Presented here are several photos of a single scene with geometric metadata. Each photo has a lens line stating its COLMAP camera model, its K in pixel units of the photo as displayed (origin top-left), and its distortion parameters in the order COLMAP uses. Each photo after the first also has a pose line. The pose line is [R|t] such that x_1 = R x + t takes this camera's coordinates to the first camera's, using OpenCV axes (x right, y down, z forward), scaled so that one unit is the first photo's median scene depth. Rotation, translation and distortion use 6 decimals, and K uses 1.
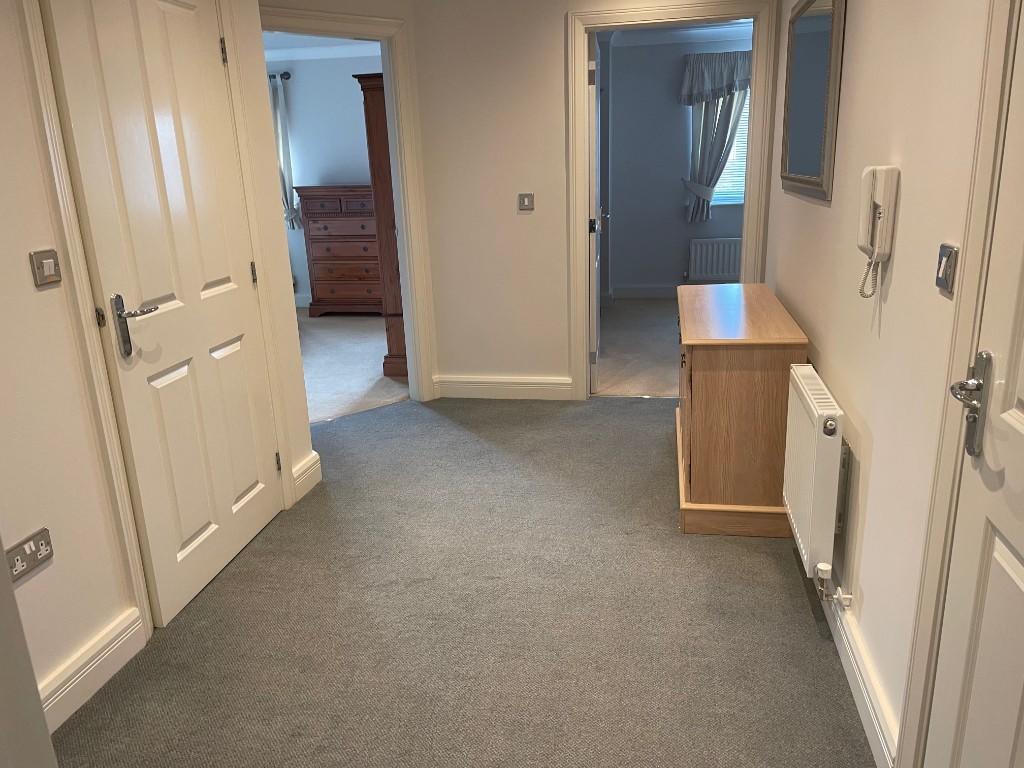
lens RADIAL K [[776.8, 0, 511.2], [0, 776.8, 393.5], [0, 0, 1]] dist [0.073816, -0.075981]
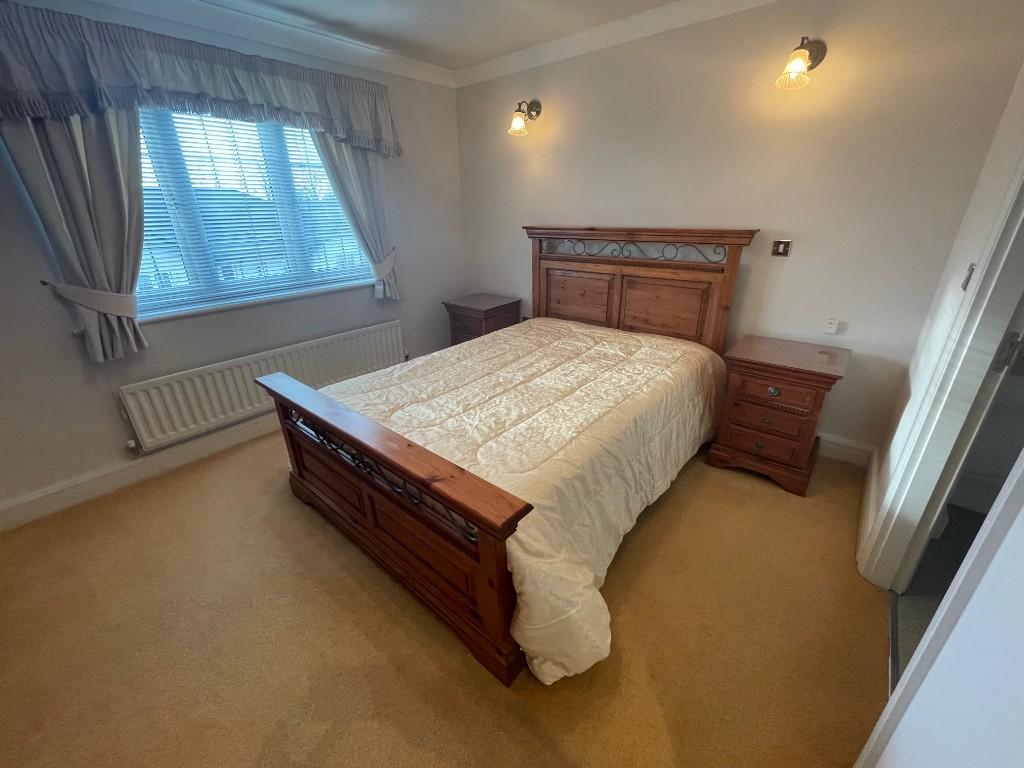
lens RADIAL K [[411.4, 0, 513.8], [0, 411.4, 378.5], [0, 0, 1]] dist [-0.002754, -0.000307]
pose [[0.485693, -0.314553, 0.815573, 0.170095], [0.253249, 0.943632, 0.213127, -0.250468], [-0.836640, 0.103029, 0.537976, 0.789424]]
